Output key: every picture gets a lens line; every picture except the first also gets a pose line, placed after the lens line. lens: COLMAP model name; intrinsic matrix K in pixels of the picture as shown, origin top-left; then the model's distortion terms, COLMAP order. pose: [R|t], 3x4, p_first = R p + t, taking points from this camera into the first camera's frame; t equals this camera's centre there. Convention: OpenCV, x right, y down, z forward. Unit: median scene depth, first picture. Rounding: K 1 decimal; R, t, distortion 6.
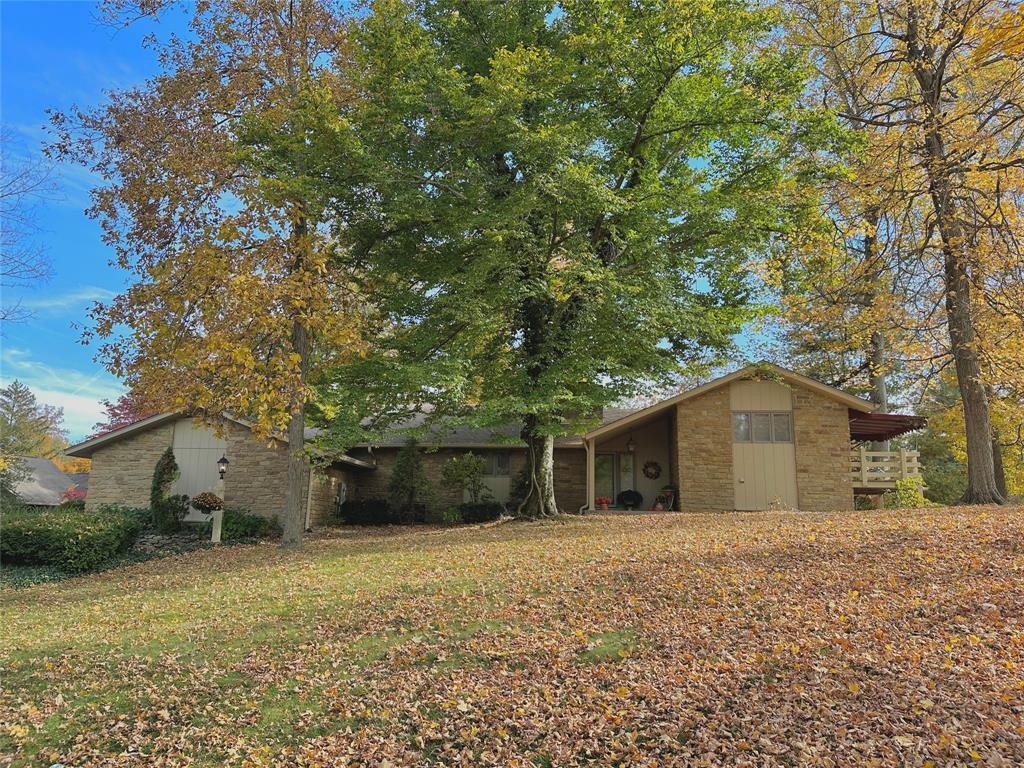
lens RADIAL K [[725.9, 0, 510.8], [0, 725.9, 380.1], [0, 0, 1]] dist [-0.002685, -0.004514]
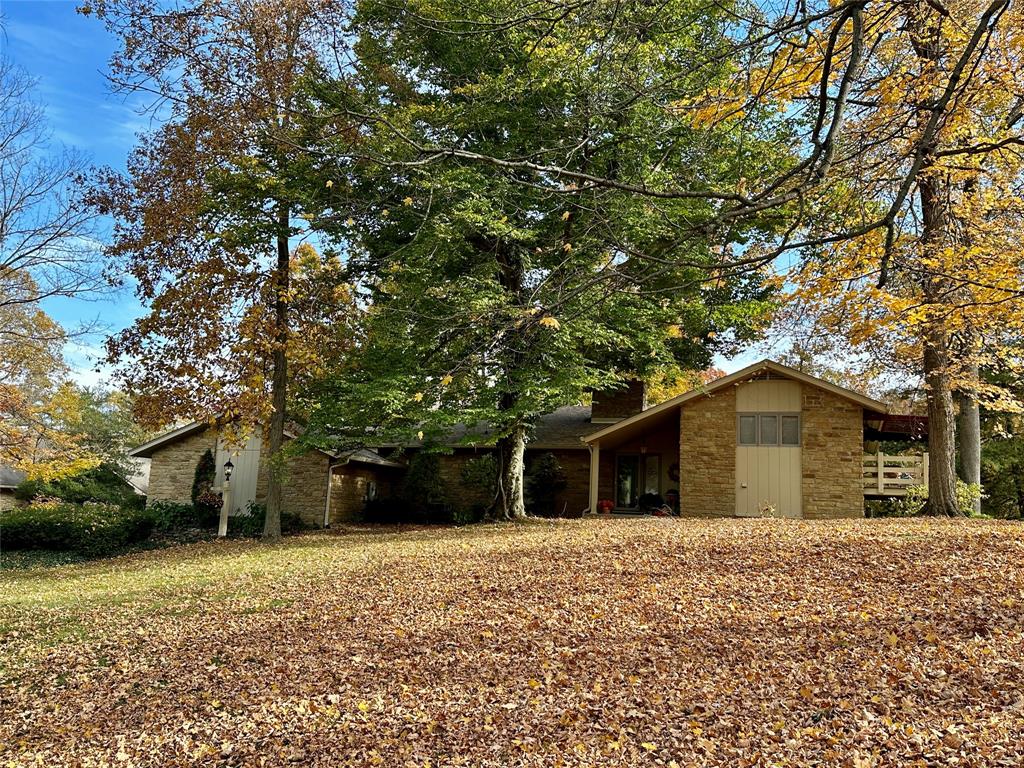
lens RADIAL K [[858.0, 0, 513.3], [0, 858.0, 387.4], [0, 0, 1]] dist [-0.006817, 0.004845]
pose [[0.974111, -0.014135, -0.225630, 0.277584], [0.023282, 0.999009, 0.037931, -0.040828], [0.224870, -0.042202, 0.973474, -0.164228]]
